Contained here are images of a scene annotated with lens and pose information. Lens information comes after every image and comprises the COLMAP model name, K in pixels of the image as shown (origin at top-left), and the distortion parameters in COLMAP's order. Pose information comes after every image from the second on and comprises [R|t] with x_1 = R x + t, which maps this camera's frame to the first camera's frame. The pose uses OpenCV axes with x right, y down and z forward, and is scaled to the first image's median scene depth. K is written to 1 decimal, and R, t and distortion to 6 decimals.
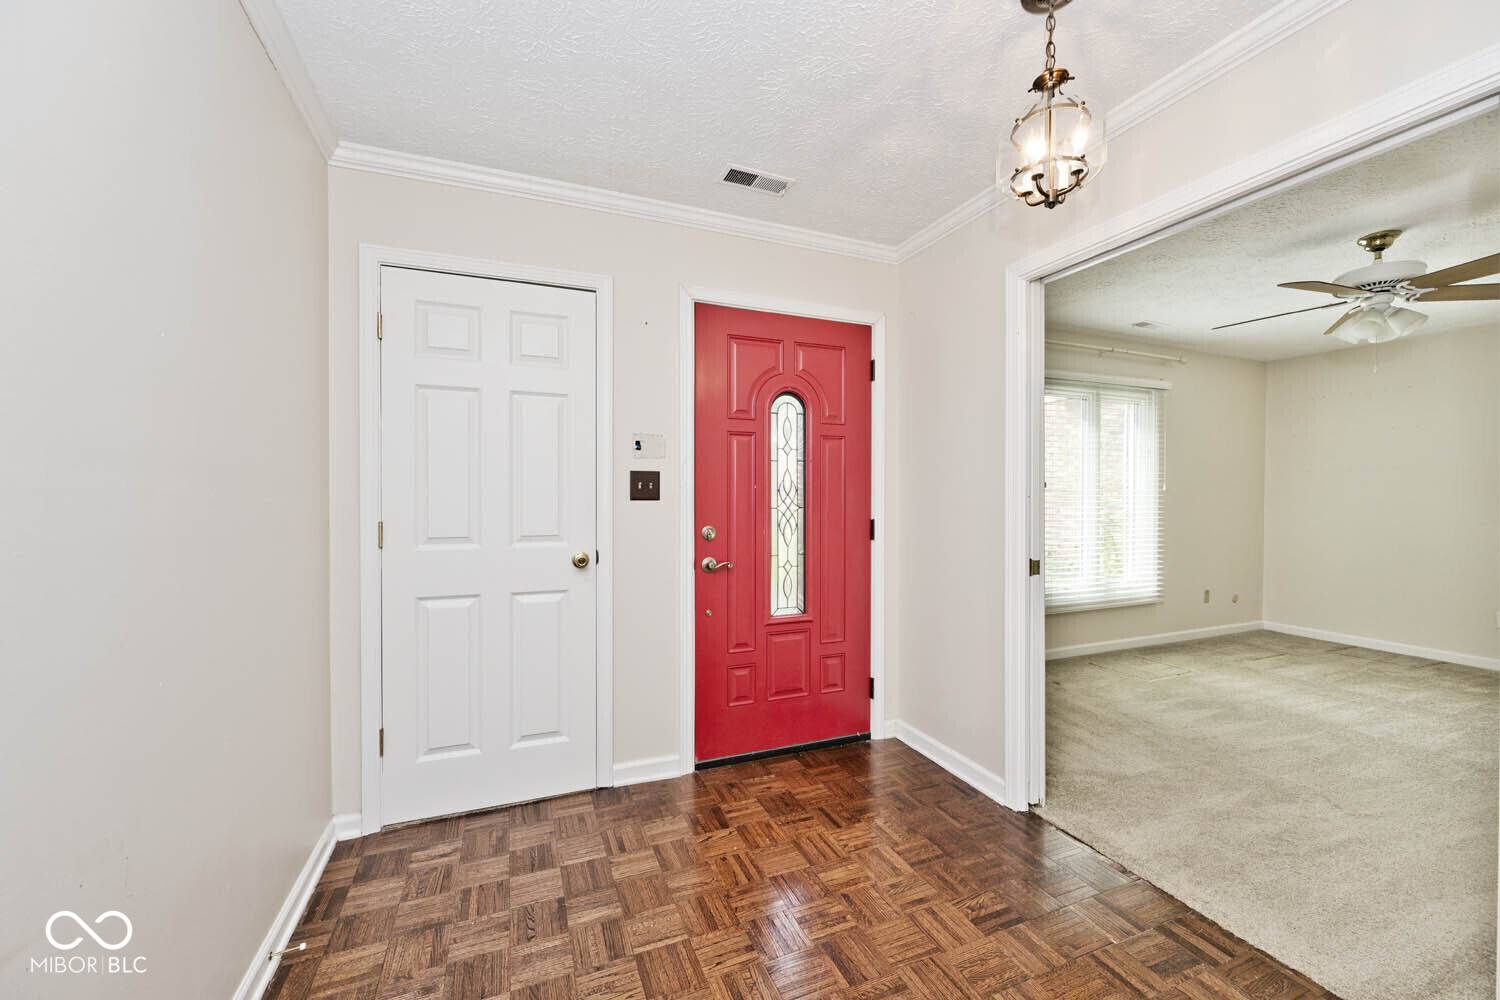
lens RADIAL K [[573.9, 0, 750.0], [0, 573.9, 500.0], [0, 0, 1]] dist [0.000477, 0.000059]
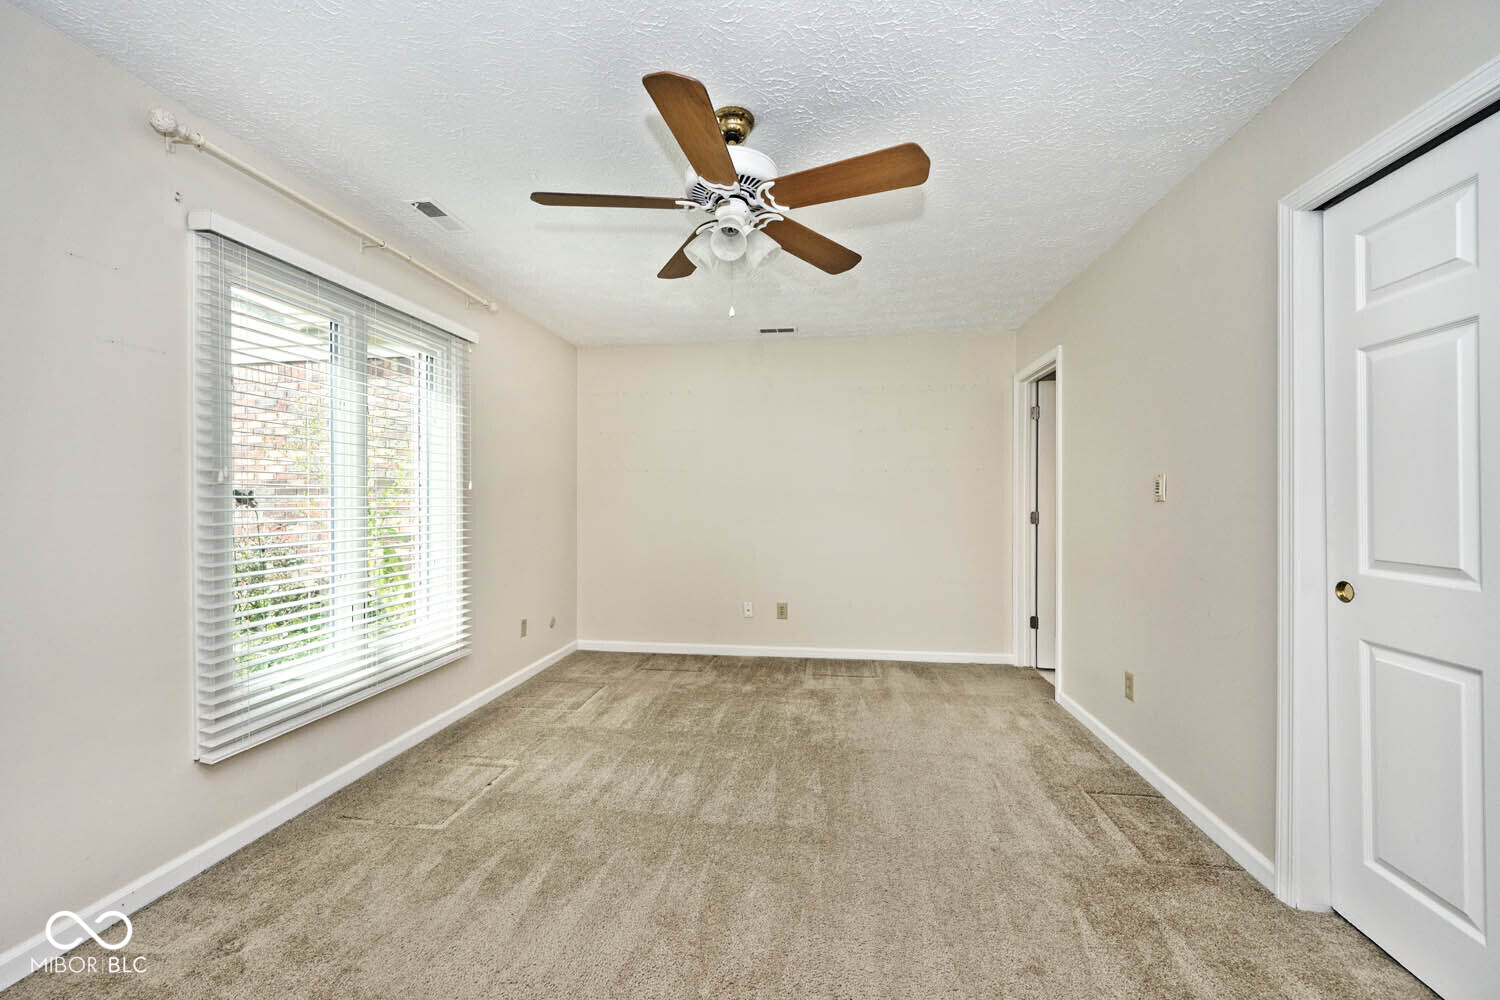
lens RADIAL K [[573.9, 0, 750.0], [0, 573.9, 500.0], [0, 0, 1]] dist [0.000477, 0.000059]
pose [[0.491753, -0.004370, 0.870724, 0.371512], [0.010873, 0.999940, -0.001122, -0.000846], [-0.870667, 0.010019, 0.491771, 0.480136]]
